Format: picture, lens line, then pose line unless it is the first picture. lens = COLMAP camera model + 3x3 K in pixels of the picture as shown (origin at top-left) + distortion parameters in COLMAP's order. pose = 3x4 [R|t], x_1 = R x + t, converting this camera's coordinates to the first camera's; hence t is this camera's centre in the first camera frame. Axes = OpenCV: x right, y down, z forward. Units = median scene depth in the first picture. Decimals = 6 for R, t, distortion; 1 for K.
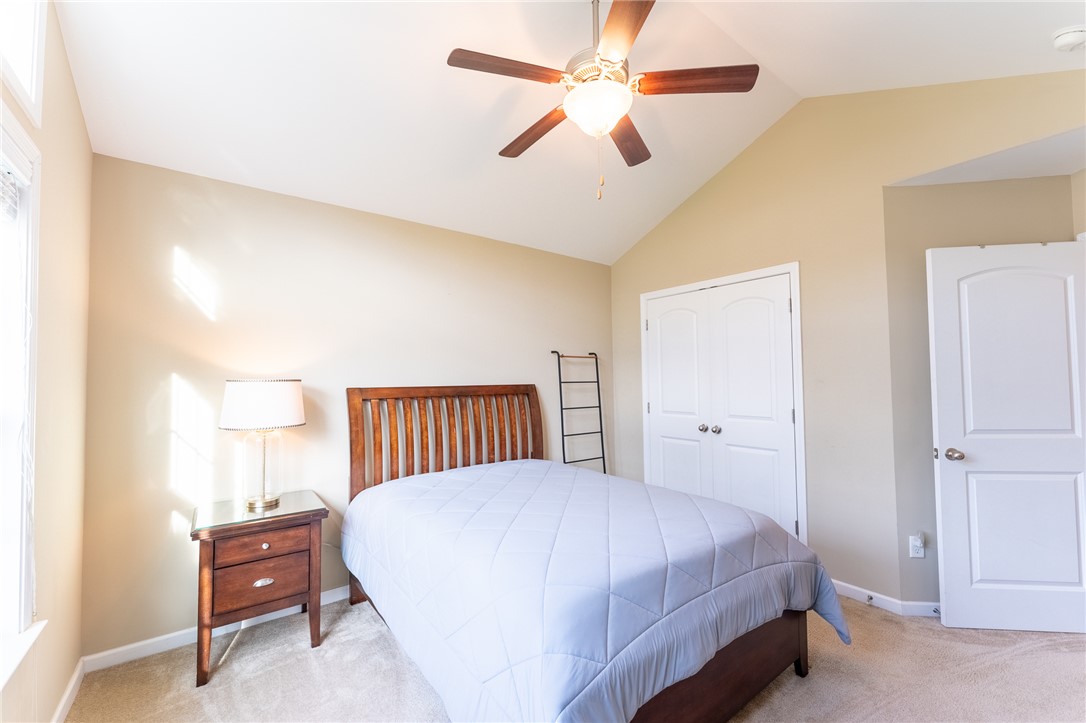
lens RADIAL K [[437.7, 0, 541.4], [0, 437.7, 367.6], [0, 0, 1]] dist [0.001895, -0.000934]
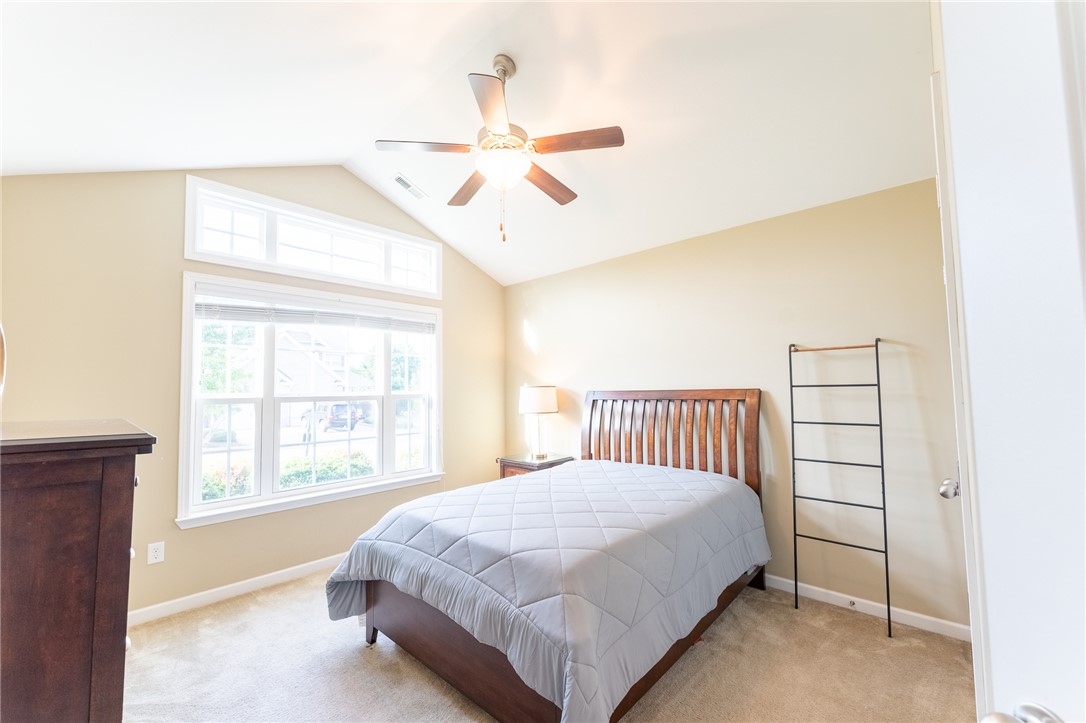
lens RADIAL K [[437.7, 0, 542.2], [0, 437.7, 365.7], [0, 0, 1]] dist [0.001895, -0.000934]
pose [[0.168004, -0.041392, -0.984917, 0.789526], [0.049005, 0.998233, -0.033593, 0.003486], [0.984567, -0.042623, 0.169736, 0.510890]]
